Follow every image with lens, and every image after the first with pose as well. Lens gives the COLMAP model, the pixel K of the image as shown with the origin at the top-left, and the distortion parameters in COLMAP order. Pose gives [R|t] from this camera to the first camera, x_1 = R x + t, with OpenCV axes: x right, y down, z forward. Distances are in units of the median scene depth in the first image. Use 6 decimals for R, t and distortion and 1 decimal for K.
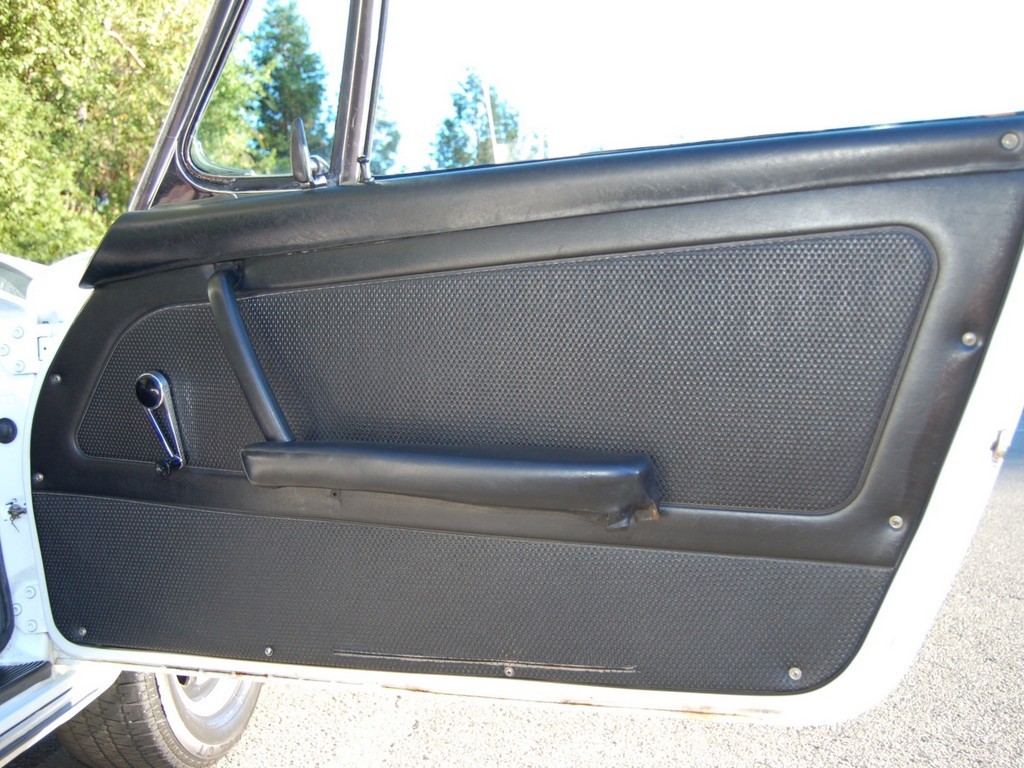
lens RADIAL K [[943.6, 0, 511.4], [0, 943.6, 385.0], [0, 0, 1]] dist [-0.047078, -0.027833]
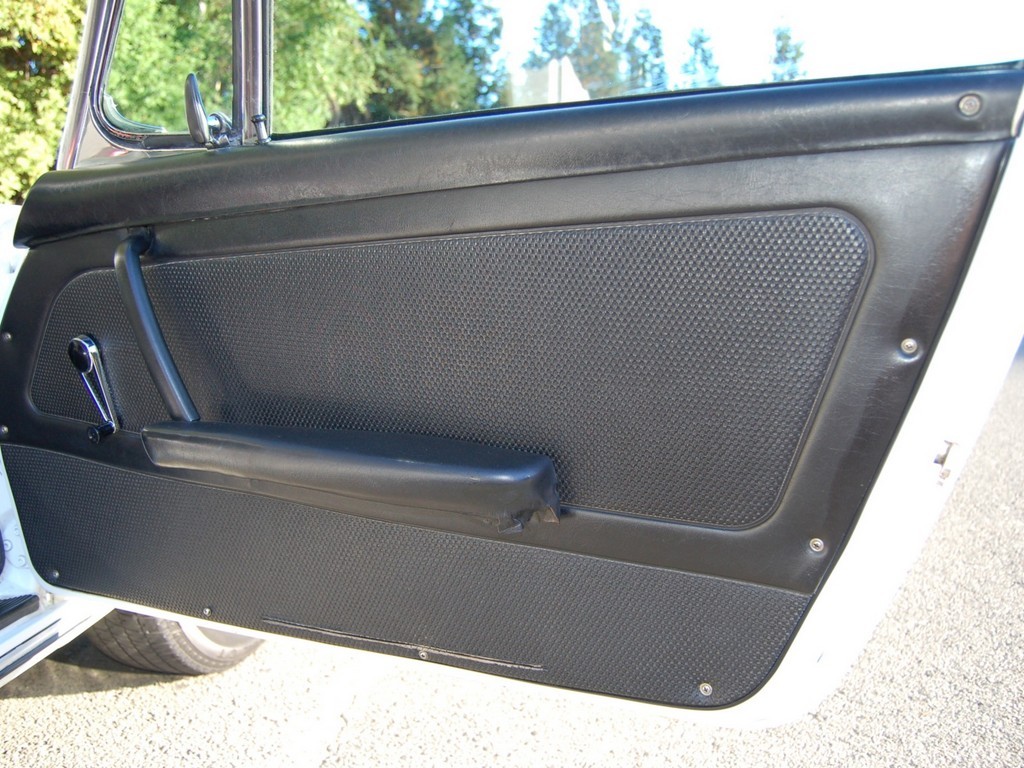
lens RADIAL K [[878.6, 0, 512.3], [0, 878.6, 384.5], [0, 0, 1]] dist [-0.055108, -0.018090]
pose [[0.993824, 0.018641, -0.109390, 0.169027], [-0.003342, 0.990370, 0.138403, -0.091470], [0.110916, -0.137183, 0.984316, 0.142784]]
